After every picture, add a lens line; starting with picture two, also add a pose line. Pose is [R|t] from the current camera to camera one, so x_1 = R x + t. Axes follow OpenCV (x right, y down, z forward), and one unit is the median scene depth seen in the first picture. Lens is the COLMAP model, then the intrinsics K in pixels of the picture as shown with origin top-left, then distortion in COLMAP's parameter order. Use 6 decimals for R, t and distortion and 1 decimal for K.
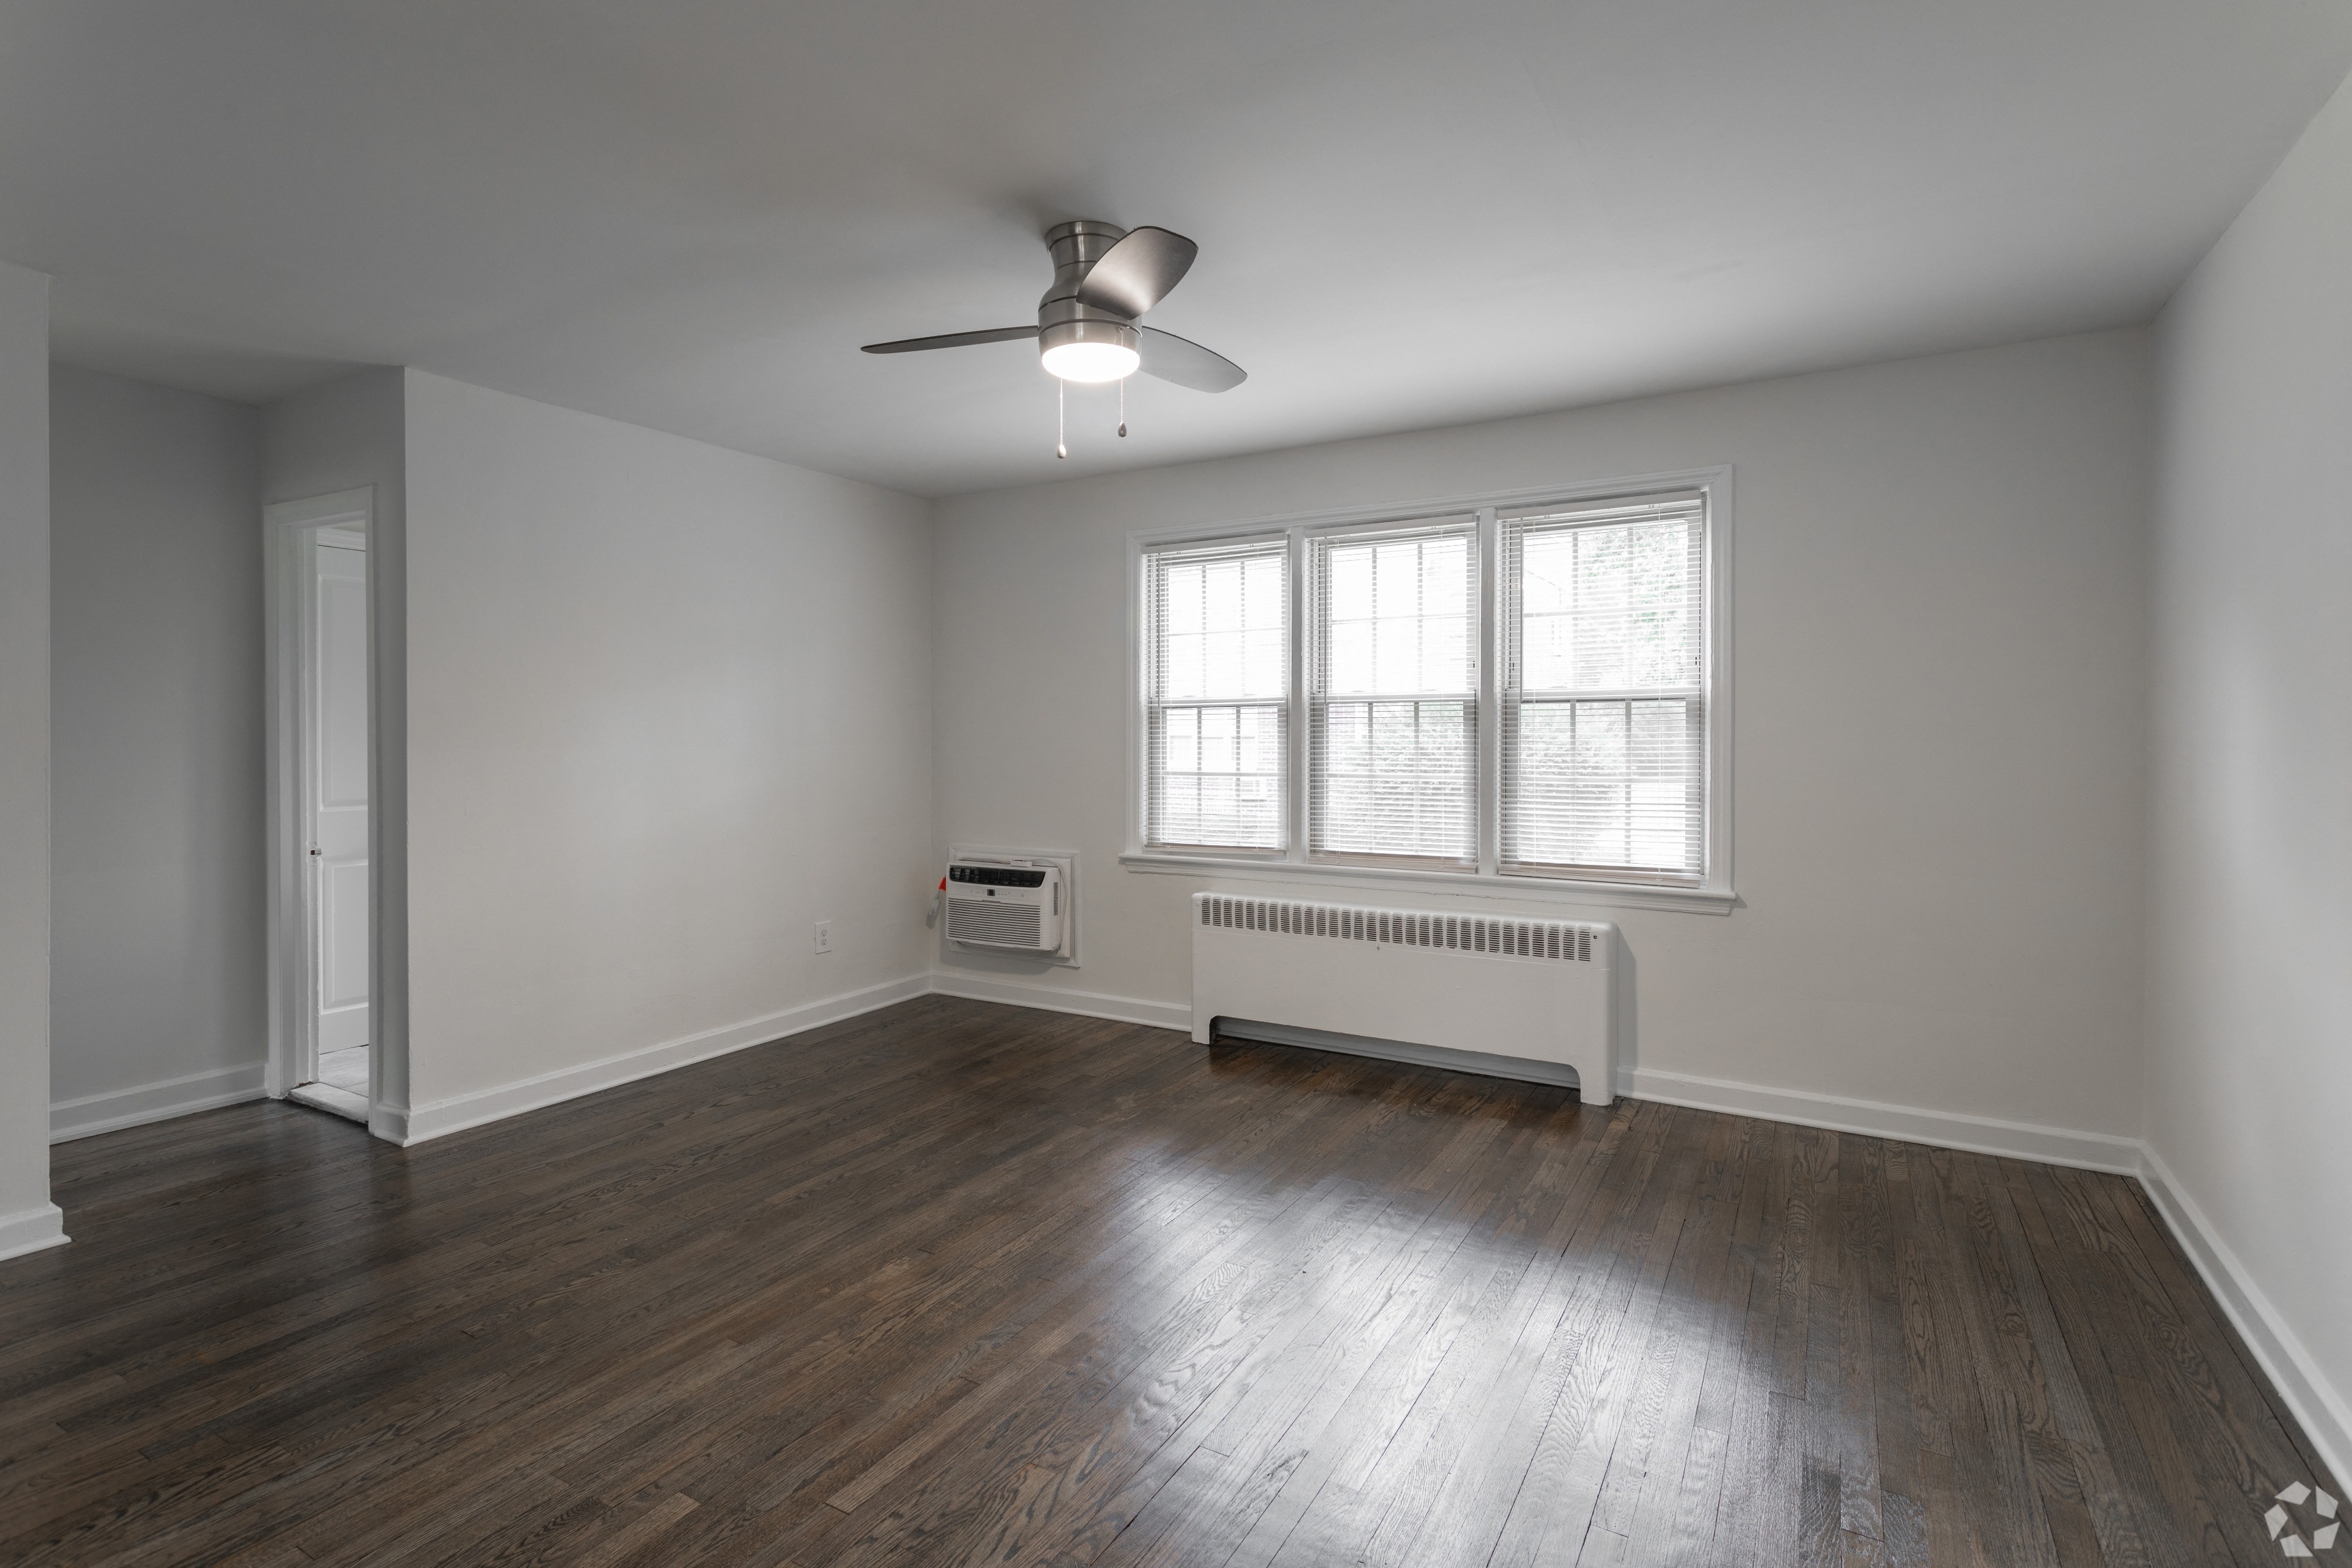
lens RADIAL K [[1251.7, 0, 1124.4], [0, 1251.7, 737.2], [0, 0, 1]] dist [0.006025, 0.001720]
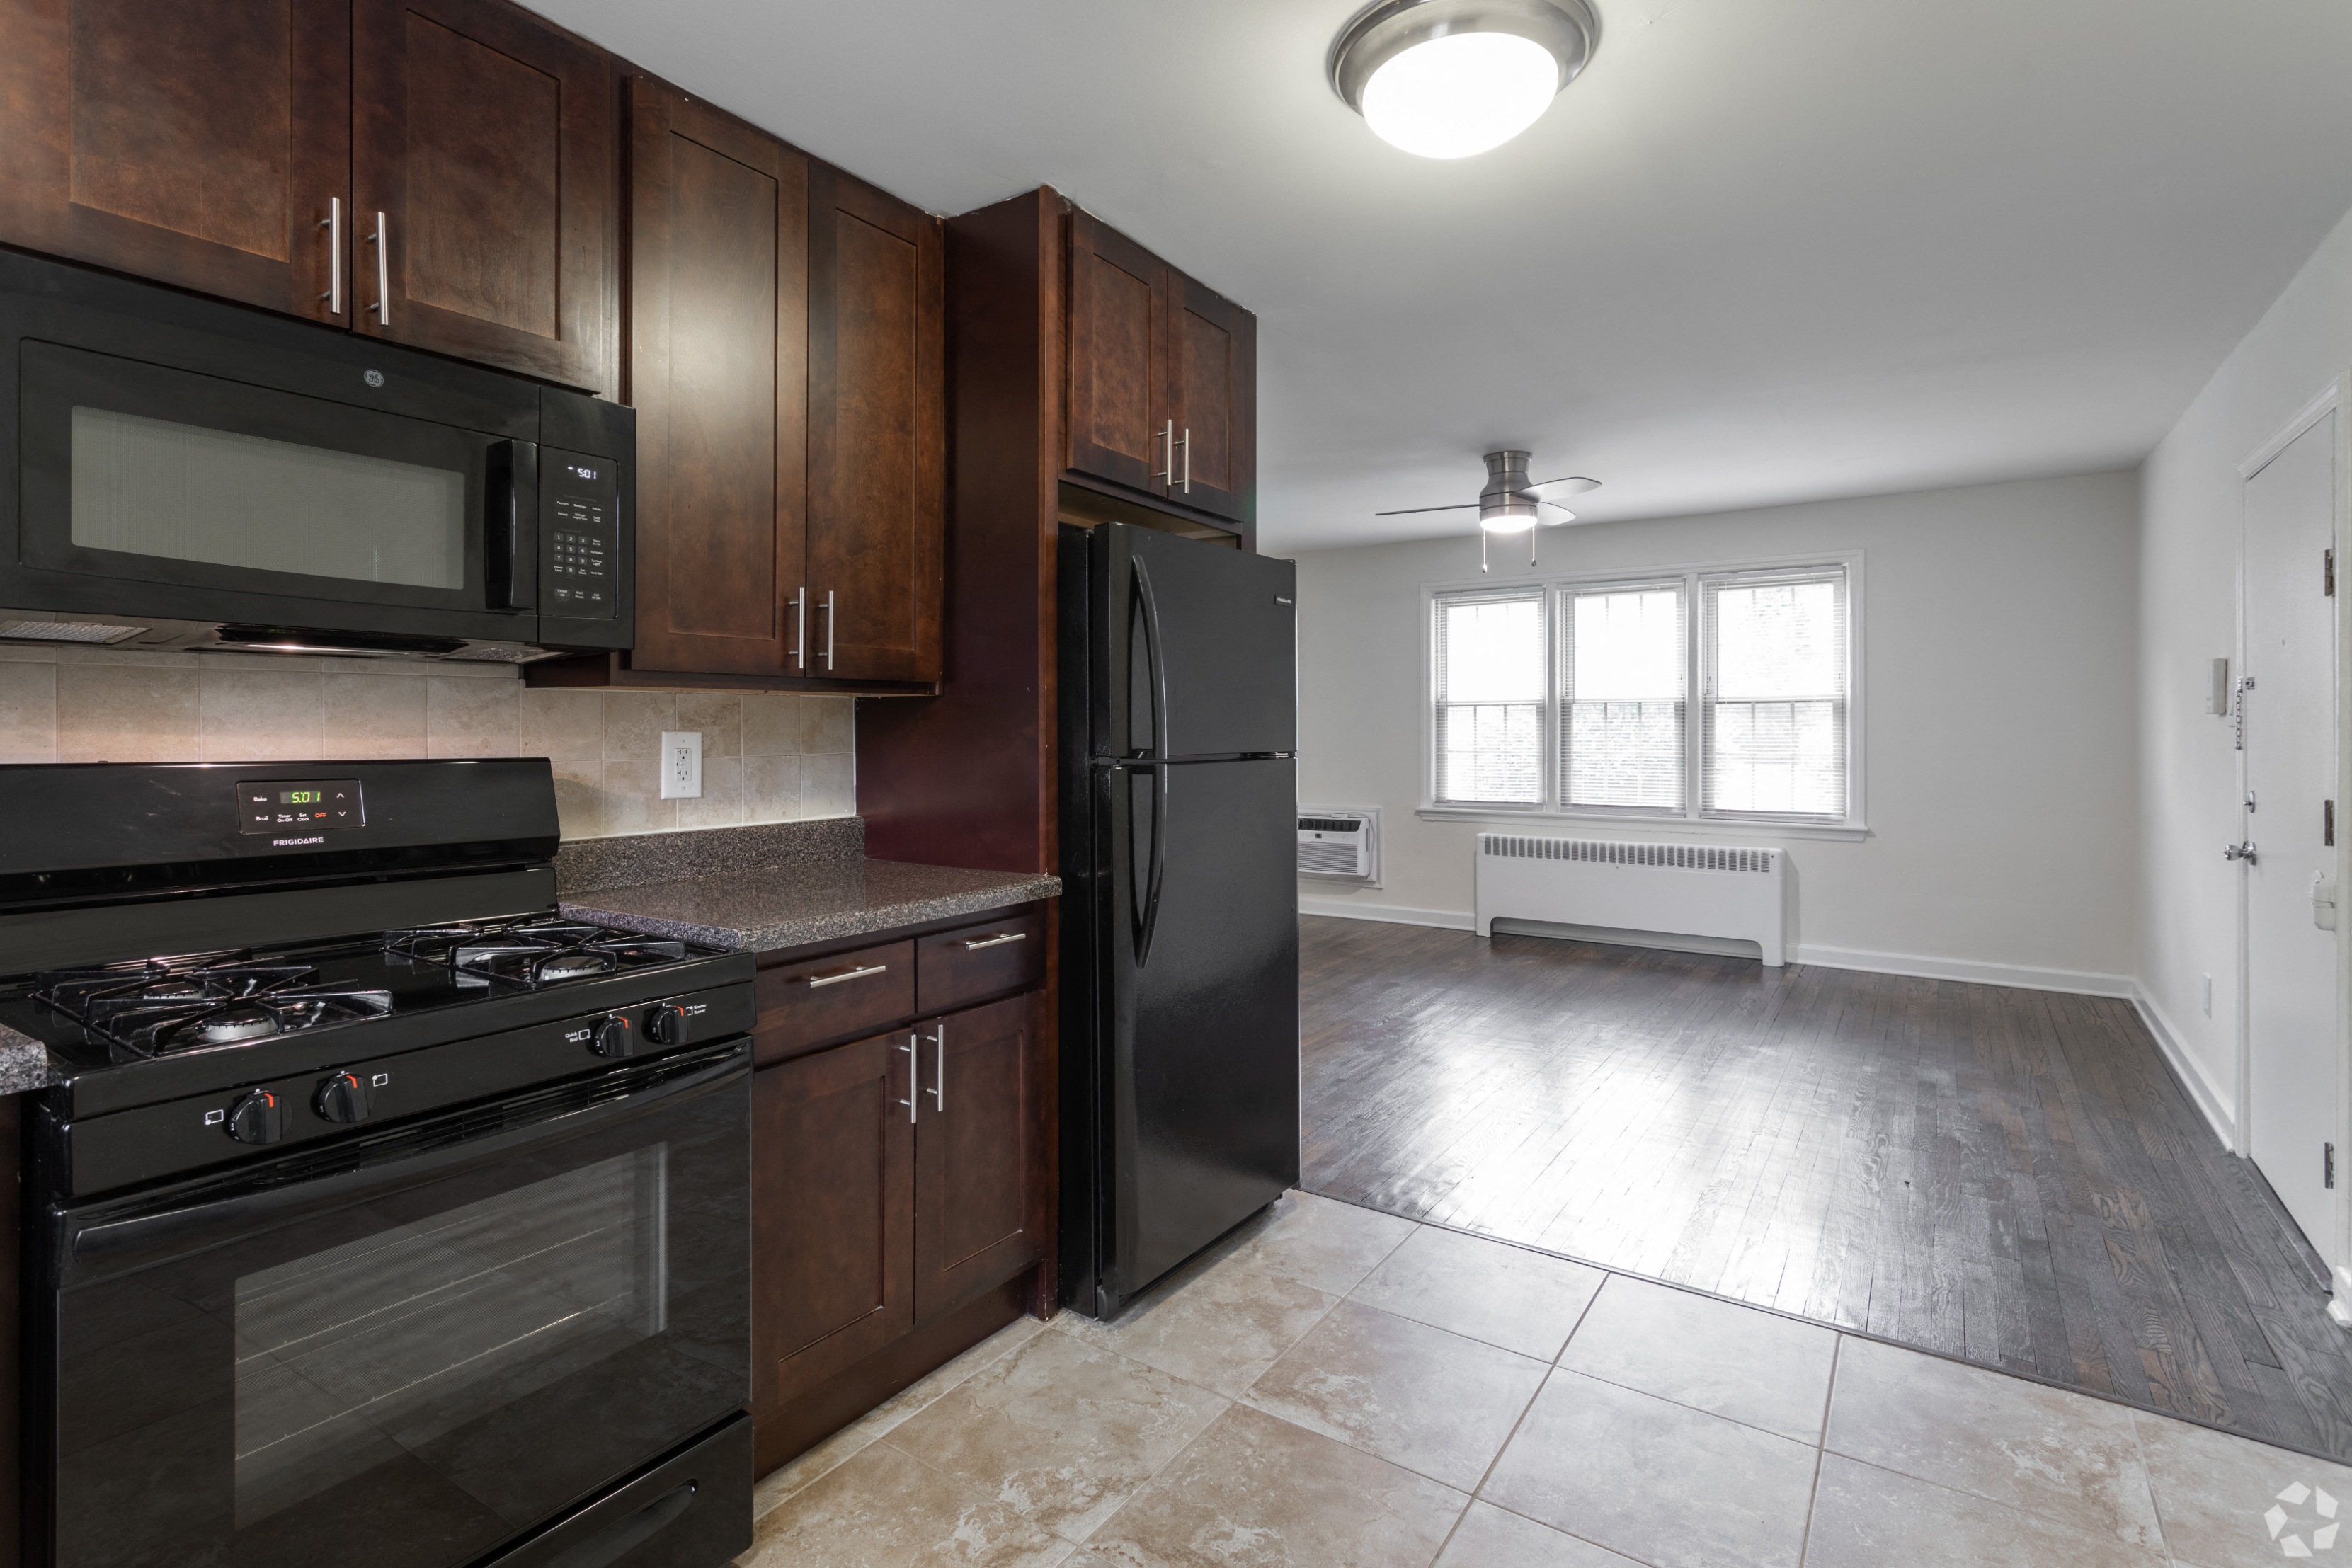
lens RADIAL K [[1130.8, 0, 1179.4], [0, 1130.8, 720.0], [0, 0, 1]] dist [-0.001316, -0.000829]
pose [[0.997011, -0.003916, -0.077167, -0.217078], [0.003614, 0.999985, -0.004056, -0.004239], [0.077181, 0.003765, 0.997010, -0.393531]]
